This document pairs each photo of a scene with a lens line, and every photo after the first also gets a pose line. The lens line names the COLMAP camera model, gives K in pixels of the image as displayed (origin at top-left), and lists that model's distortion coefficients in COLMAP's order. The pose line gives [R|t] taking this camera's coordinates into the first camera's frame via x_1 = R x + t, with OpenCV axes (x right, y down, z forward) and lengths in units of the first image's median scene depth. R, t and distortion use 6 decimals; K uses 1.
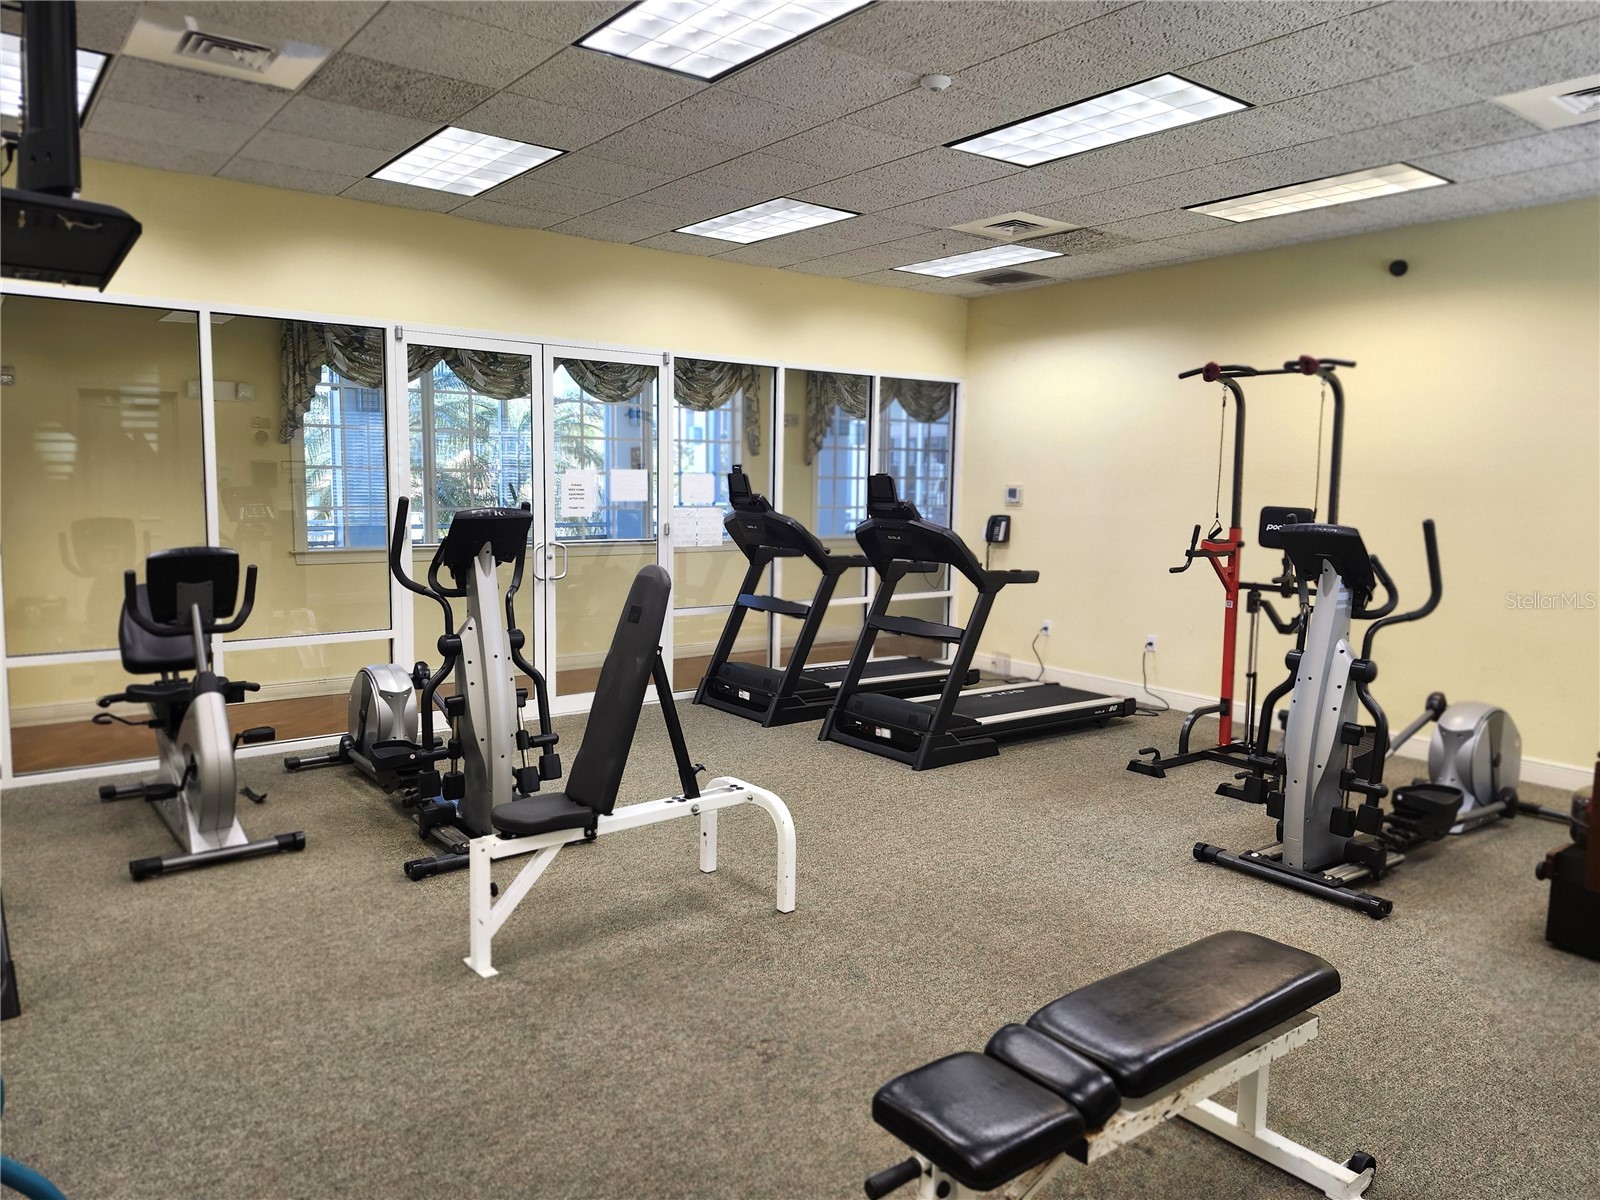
lens RADIAL K [[1117.0, 0, 800.0], [0, 1117.0, 600.0], [0, 0, 1]] dist [0.068635, -0.000227]
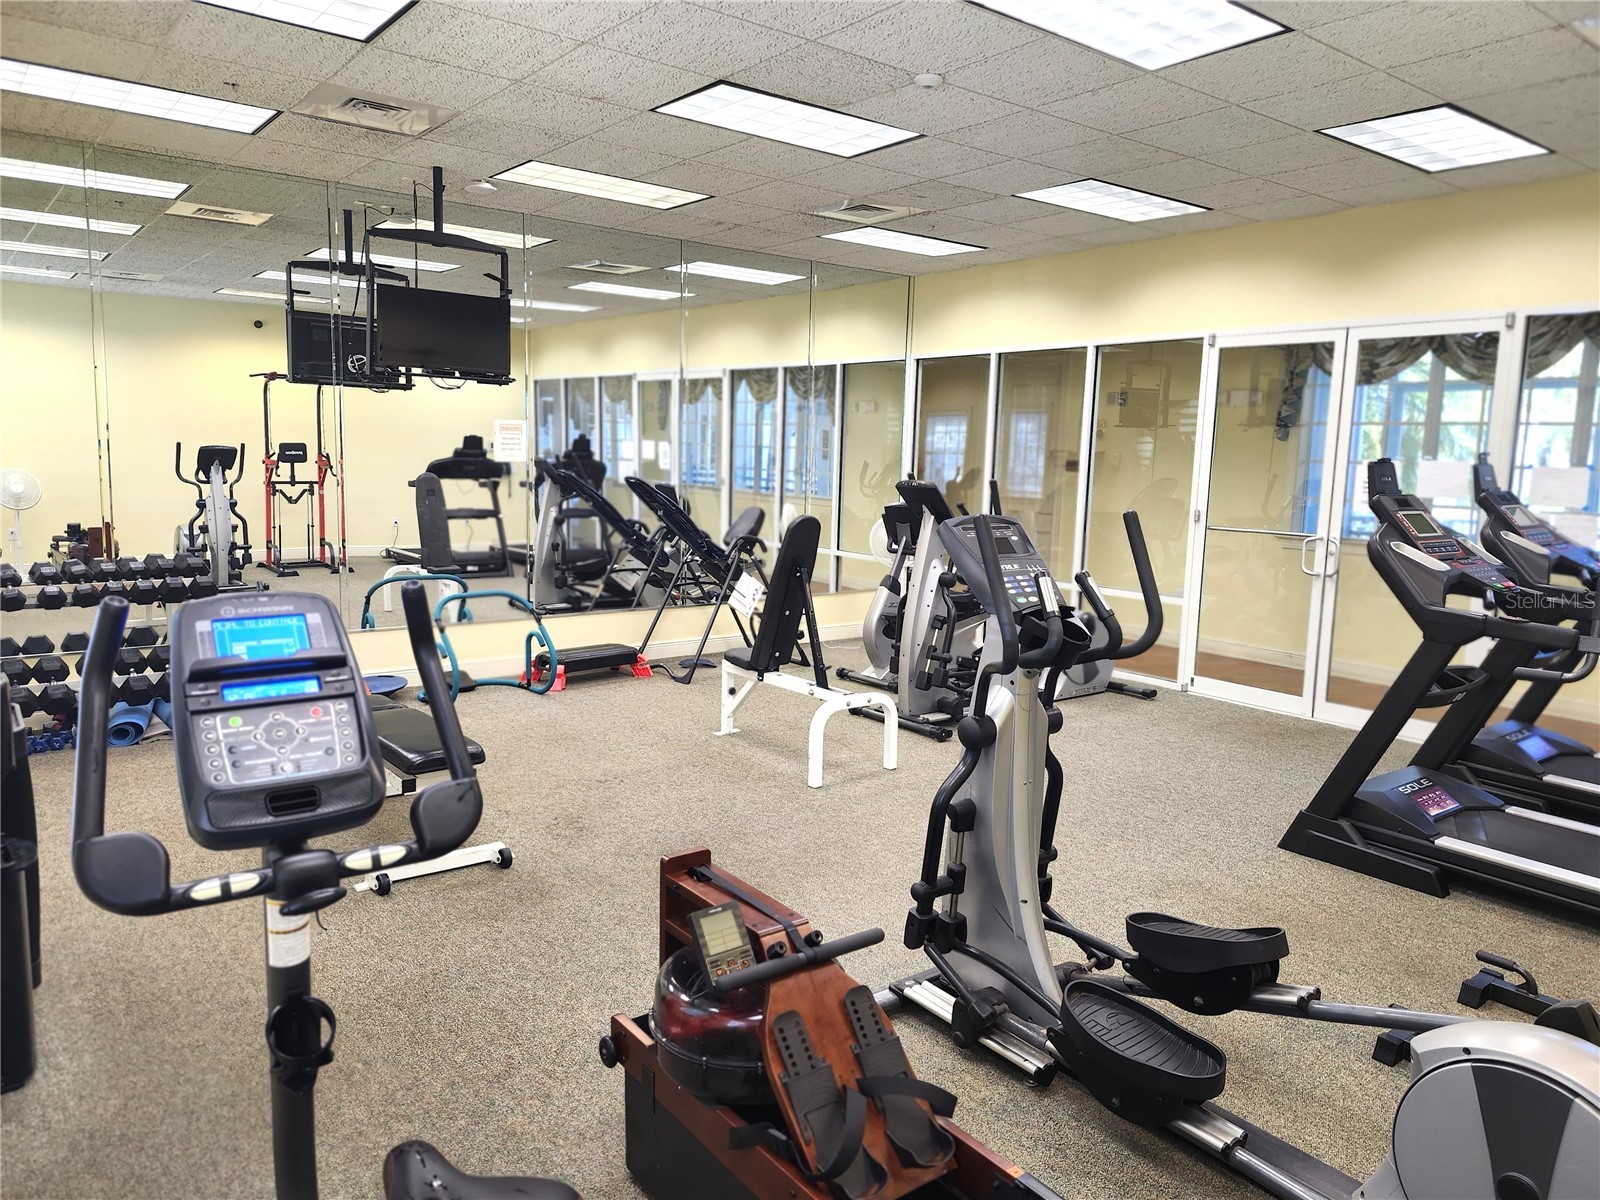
lens RADIAL K [[1114.8, 0, 800.0], [0, 1114.8, 600.0], [0, 0, 1]] dist [0.003179, 0.001115]
pose [[-0.005188, 0.120005, -0.992760, 0.848590], [-0.137672, 0.983234, 0.119573, -0.058198], [0.990464, 0.137295, 0.011421, 0.647737]]
